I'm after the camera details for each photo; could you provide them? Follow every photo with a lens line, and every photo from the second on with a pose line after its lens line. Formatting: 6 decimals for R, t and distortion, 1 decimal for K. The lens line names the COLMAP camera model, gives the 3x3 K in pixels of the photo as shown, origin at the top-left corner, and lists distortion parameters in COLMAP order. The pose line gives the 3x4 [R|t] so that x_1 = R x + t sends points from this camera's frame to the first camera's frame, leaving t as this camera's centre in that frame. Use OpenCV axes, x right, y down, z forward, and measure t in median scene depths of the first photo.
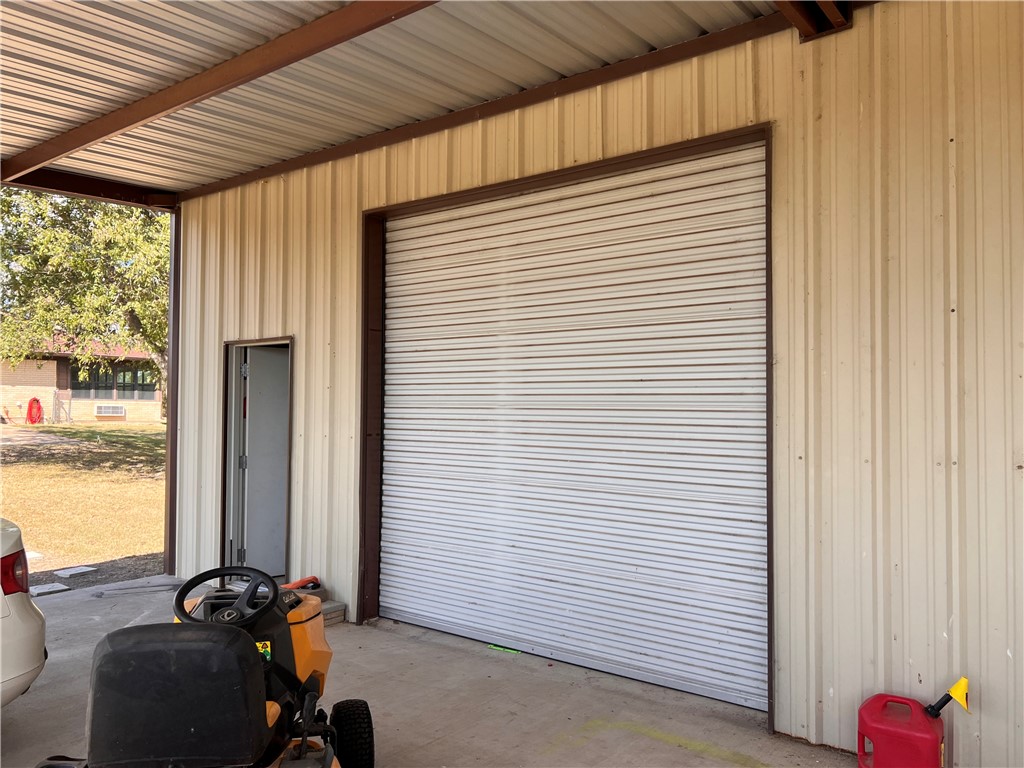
lens RADIAL K [[763.9, 0, 510.7], [0, 763.9, 378.2], [0, 0, 1]] dist [0.034162, -0.045068]
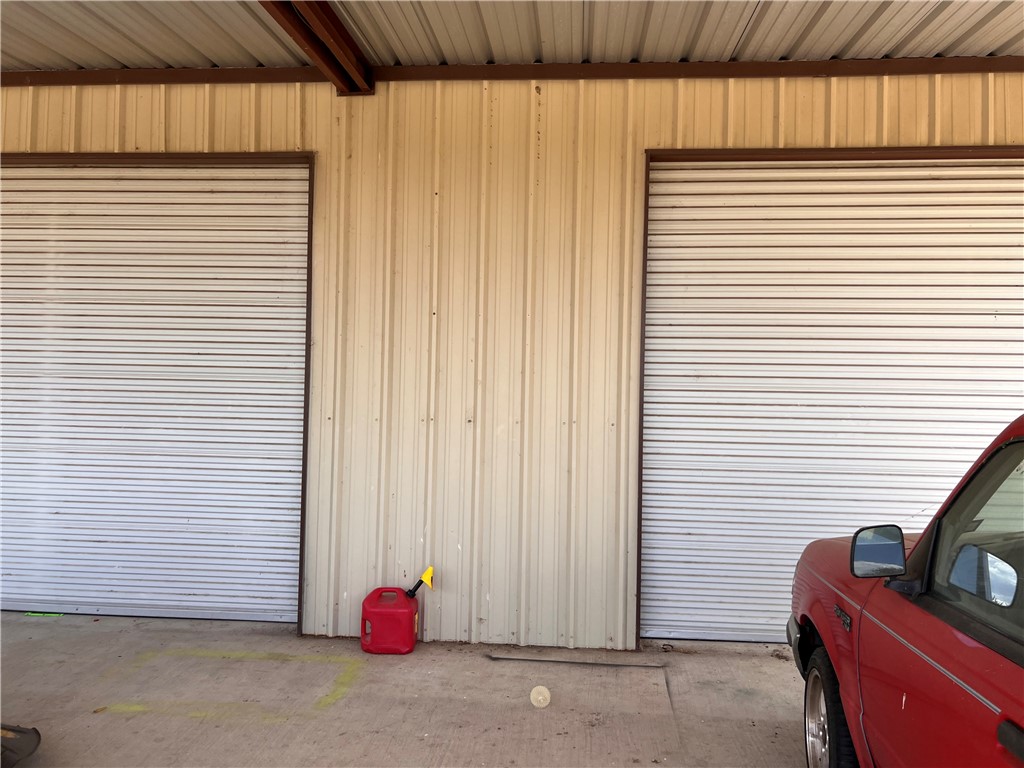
lens RADIAL K [[763.9, 0, 510.7], [0, 763.9, 378.2], [0, 0, 1]] dist [0.034162, -0.045068]
pose [[0.842002, 0.017944, 0.539177, -0.056154], [-0.035640, 0.999113, 0.022406, -0.003670], [-0.538297, -0.038082, 0.841895, -0.230278]]
